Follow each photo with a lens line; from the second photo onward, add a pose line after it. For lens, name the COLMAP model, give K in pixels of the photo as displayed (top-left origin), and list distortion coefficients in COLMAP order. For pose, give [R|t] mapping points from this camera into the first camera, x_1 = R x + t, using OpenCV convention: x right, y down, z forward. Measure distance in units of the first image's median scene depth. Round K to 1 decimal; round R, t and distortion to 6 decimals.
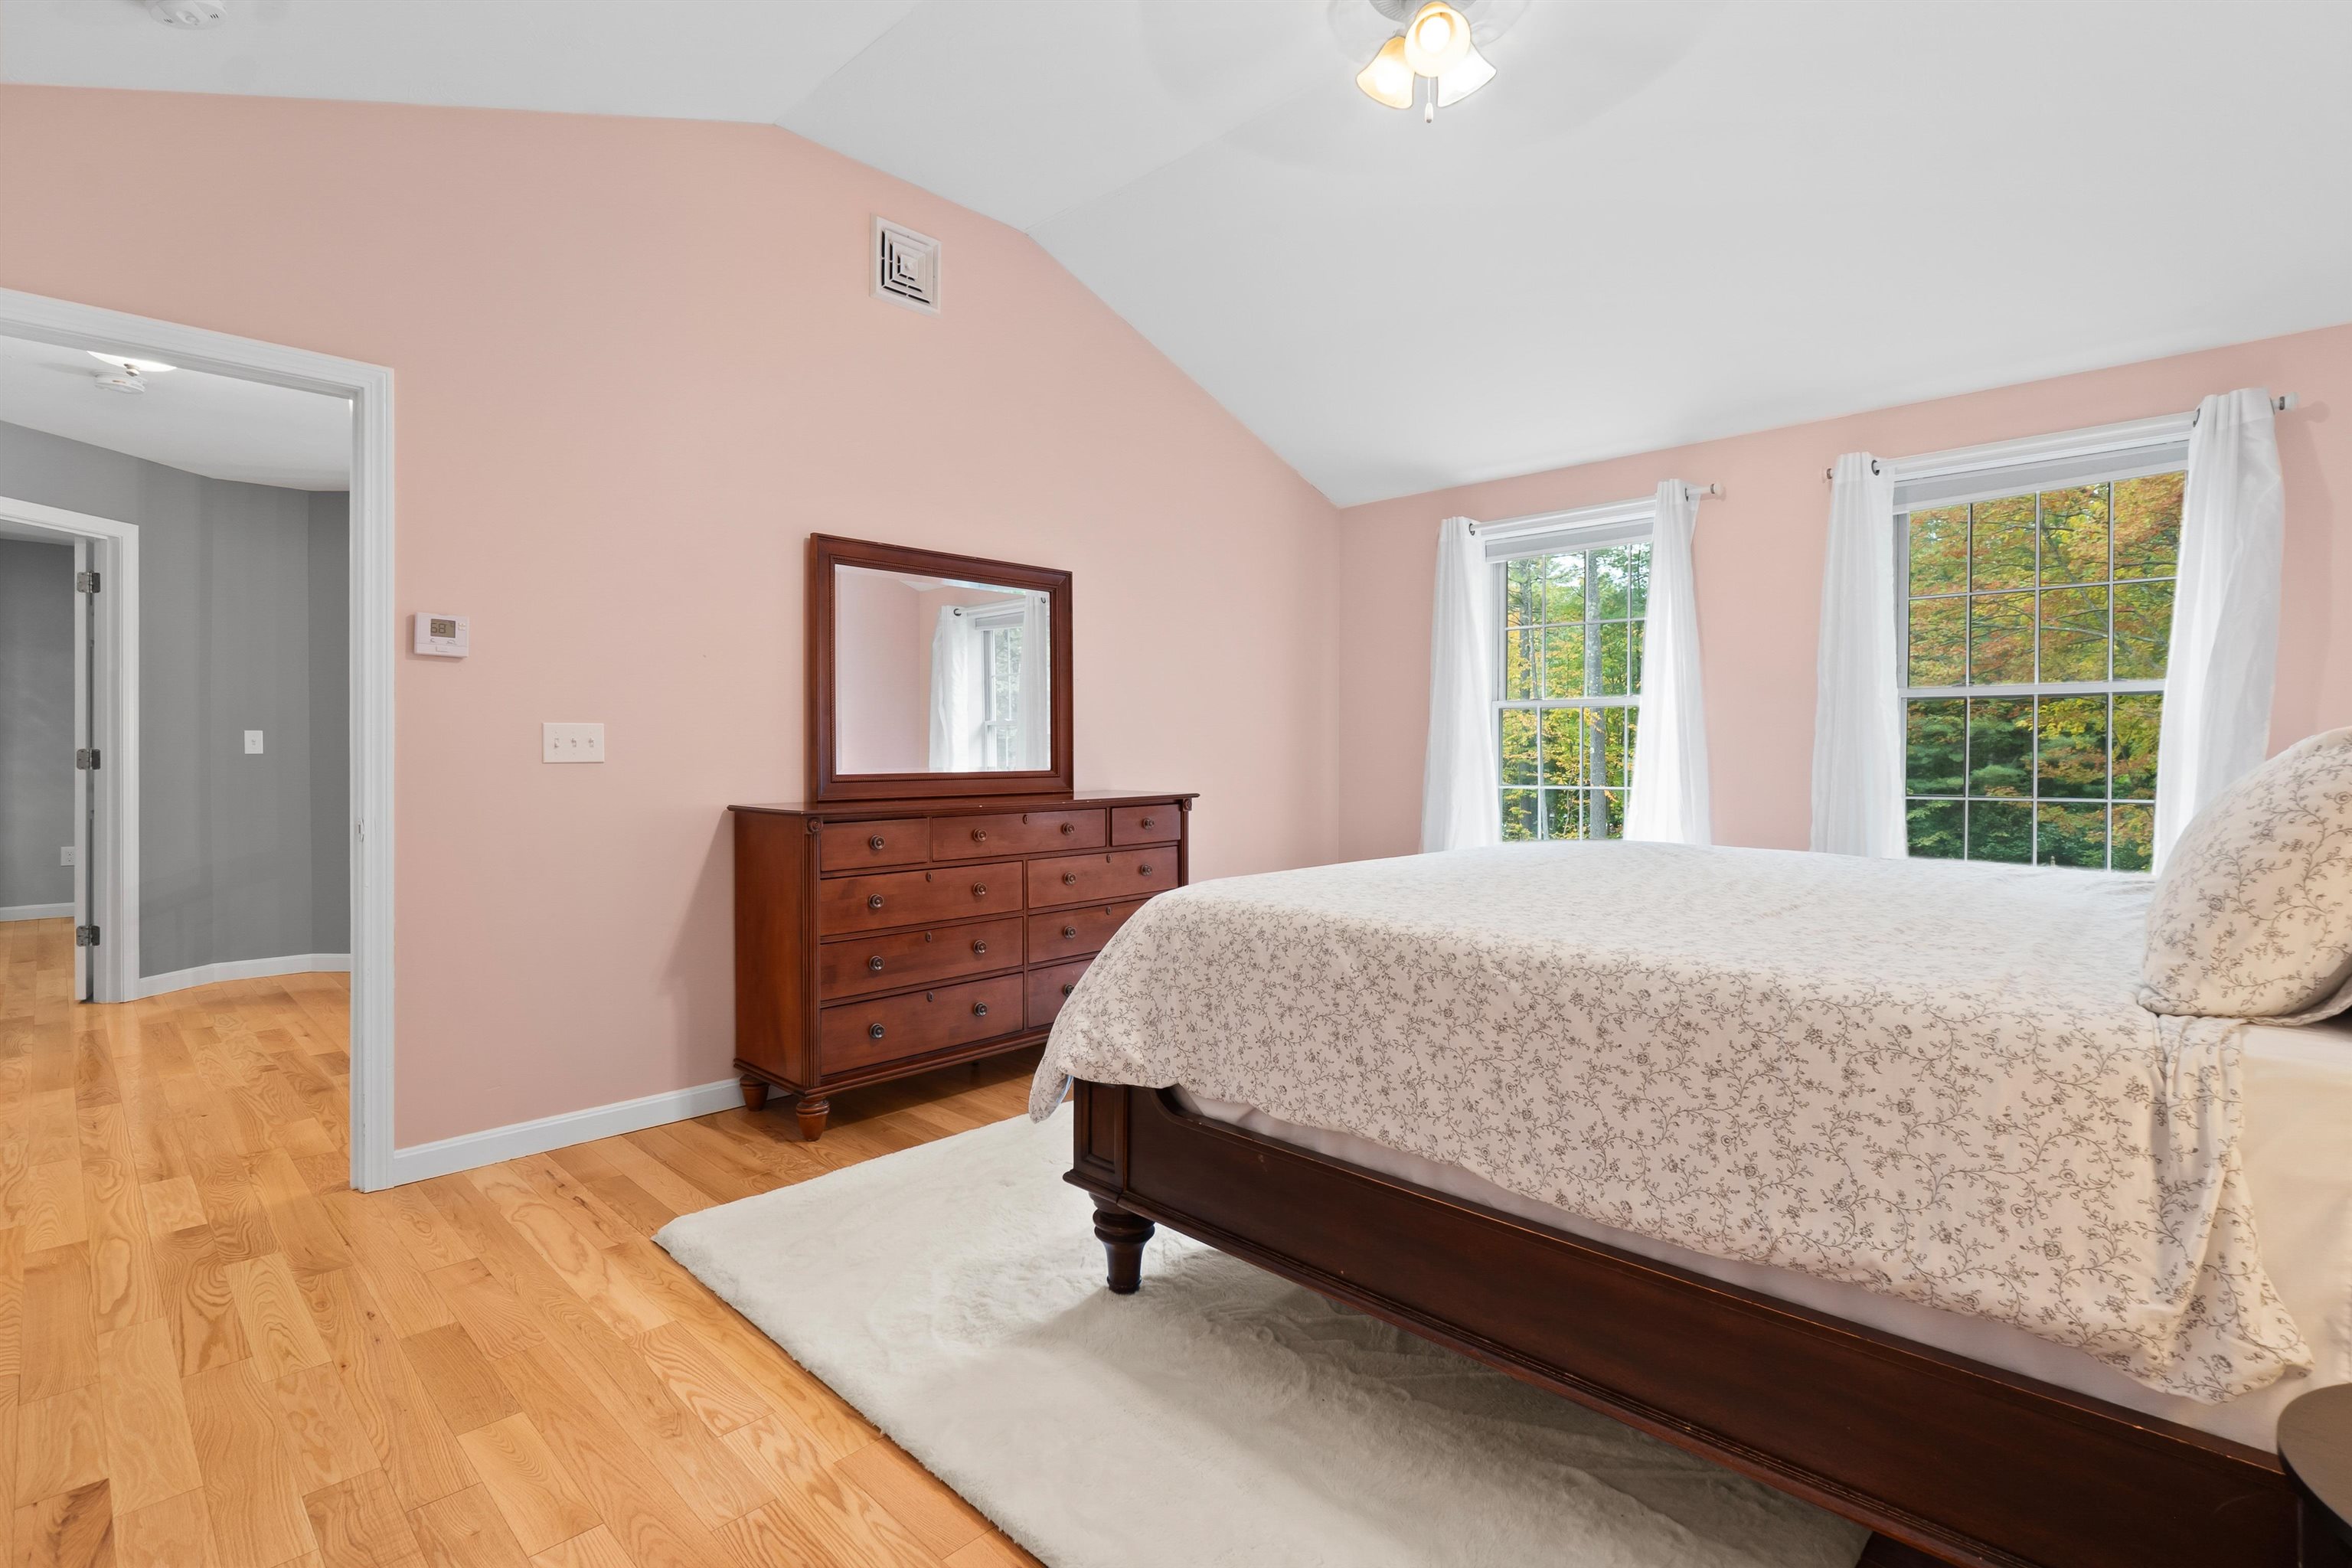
lens RADIAL K [[1090.2, 0, 1170.0], [0, 1090.2, 764.5], [0, 0, 1]] dist [-0.002159, 0.000265]
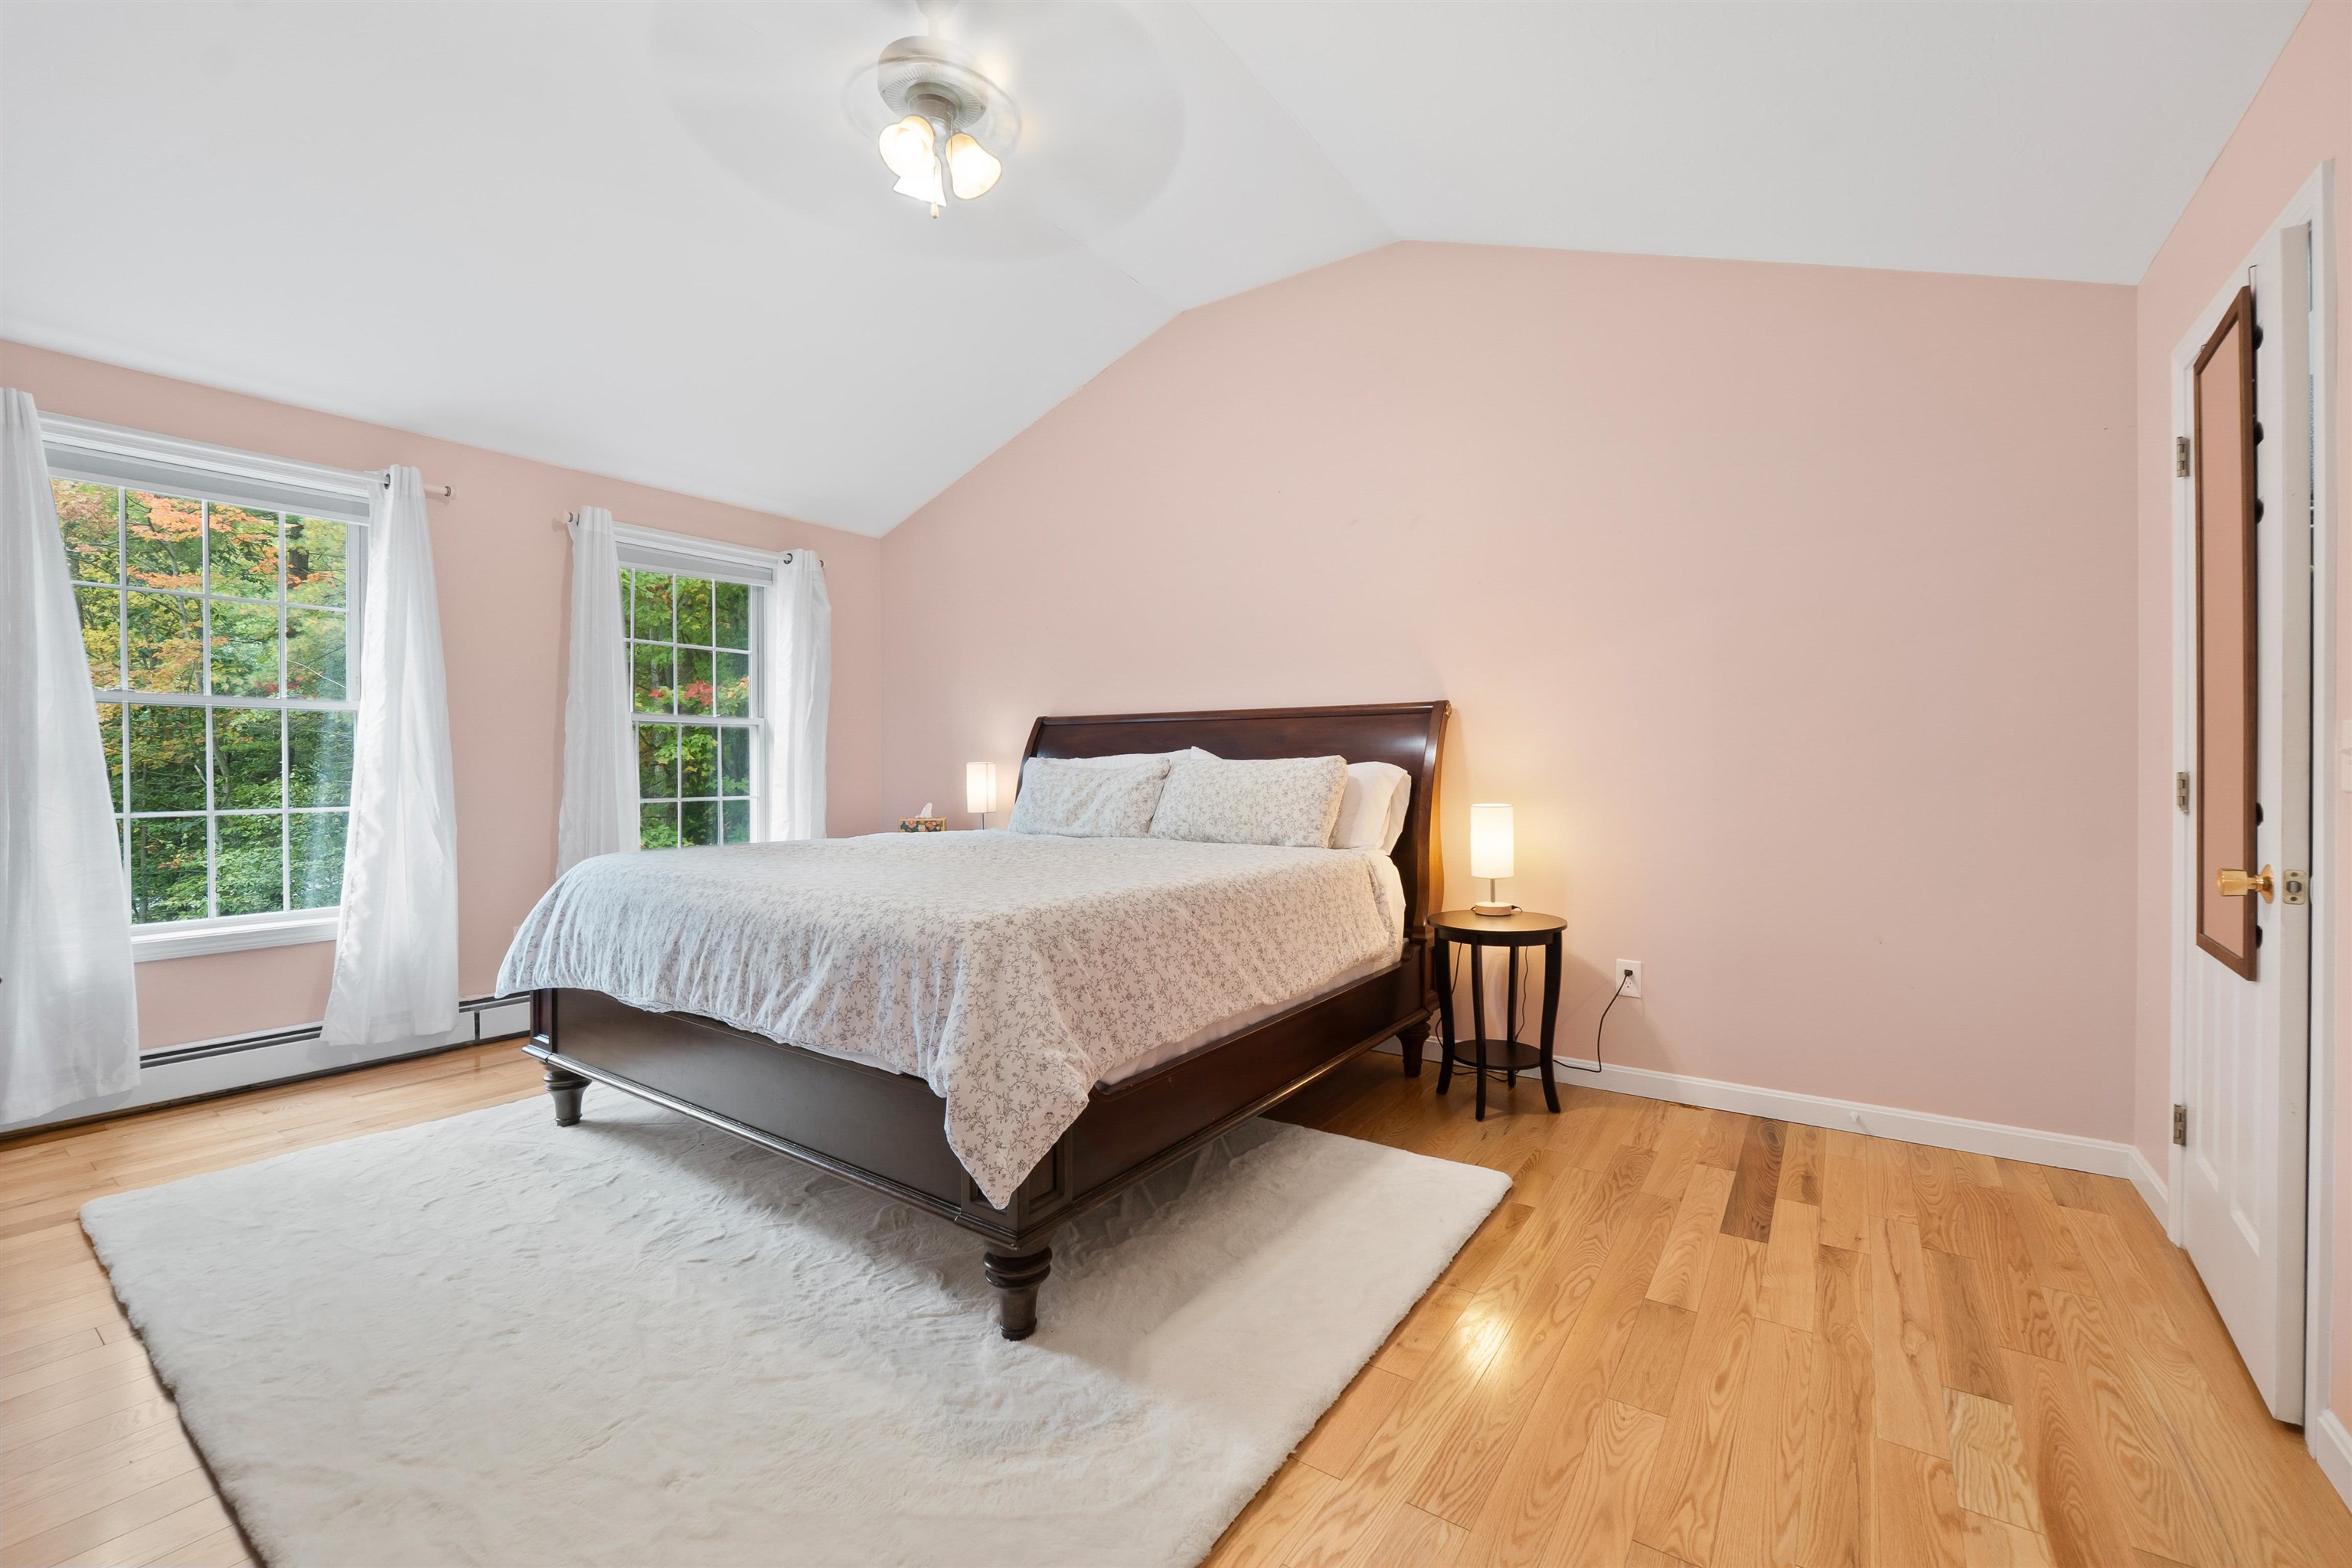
lens RADIAL K [[978.2, 0, 1177.5], [0, 978.2, 773.6], [0, 0, 1]] dist [-0.013505, 0.001516]
pose [[-0.162788, -0.012313, 0.986584, -0.985064], [0.012676, 0.999813, 0.014570, -0.016754], [-0.986580, 0.014878, -0.162602, 1.096528]]
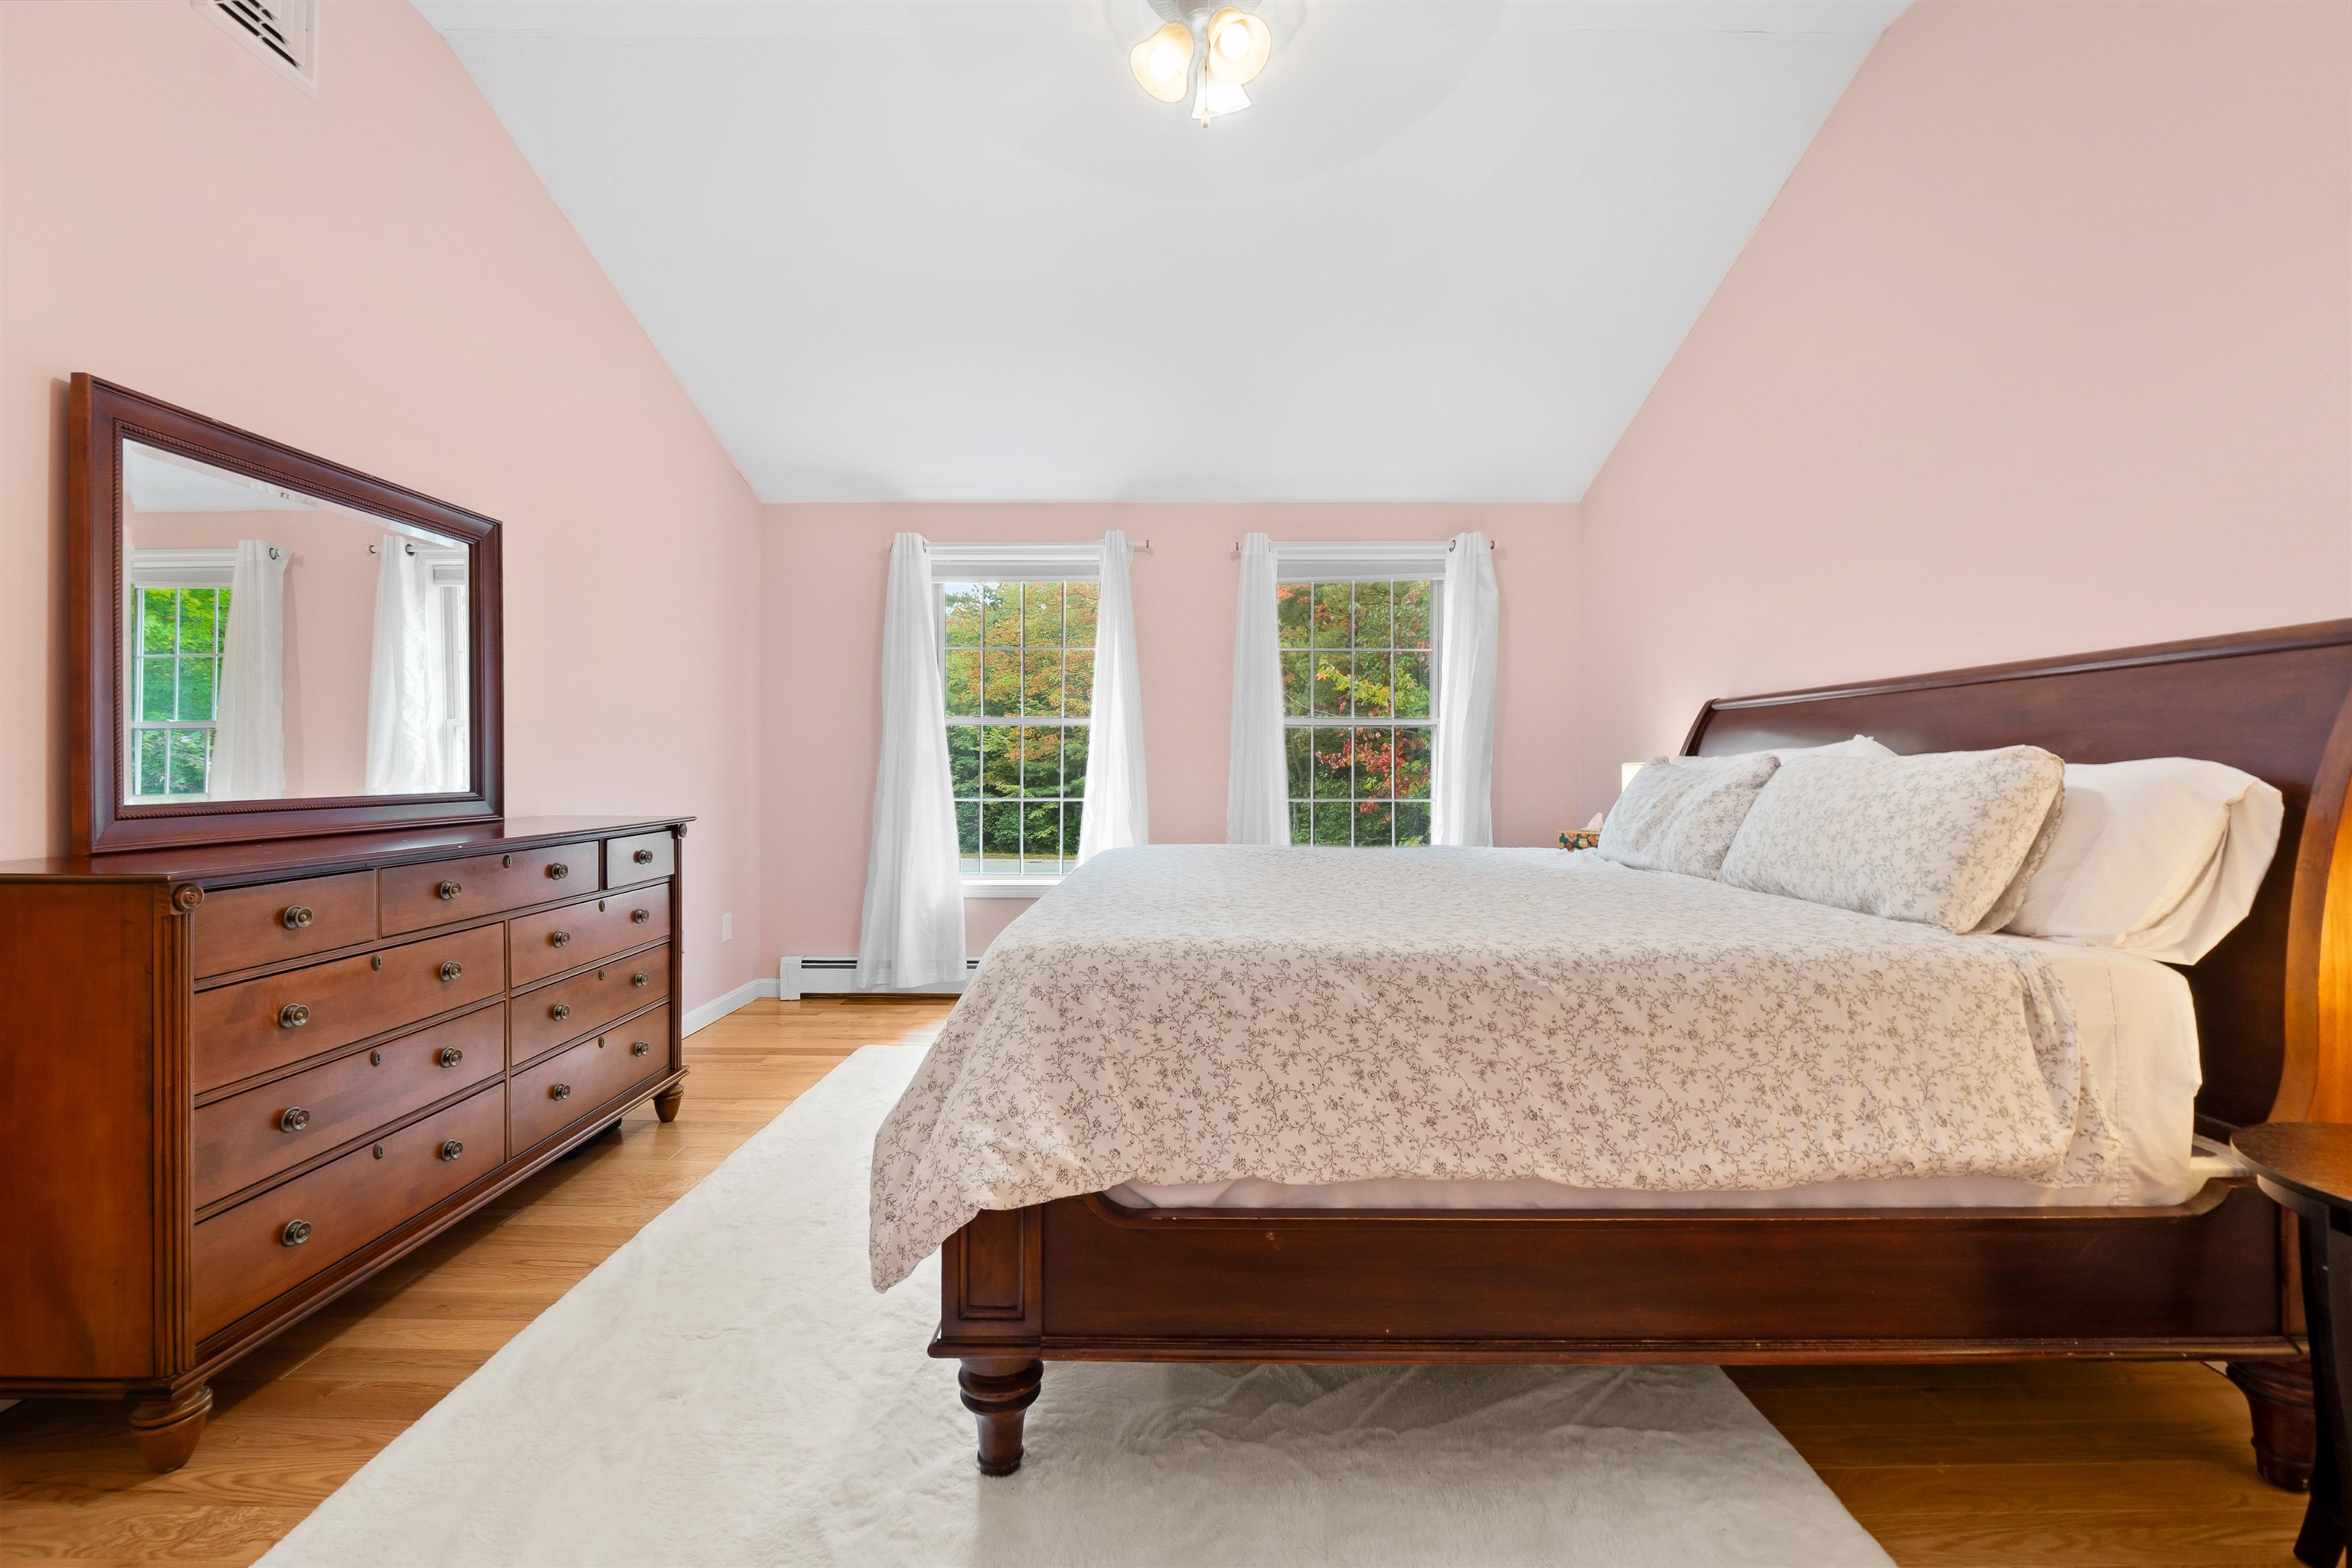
lens RADIAL K [[978.2, 0, 1173.6], [0, 978.2, 769.9], [0, 0, 1]] dist [-0.013505, 0.001516]
pose [[0.722187, -0.003630, 0.691688, -0.468340], [0.009716, 0.999941, -0.004897, -0.002893], [-0.691629, 0.010257, 0.722180, 0.461697]]
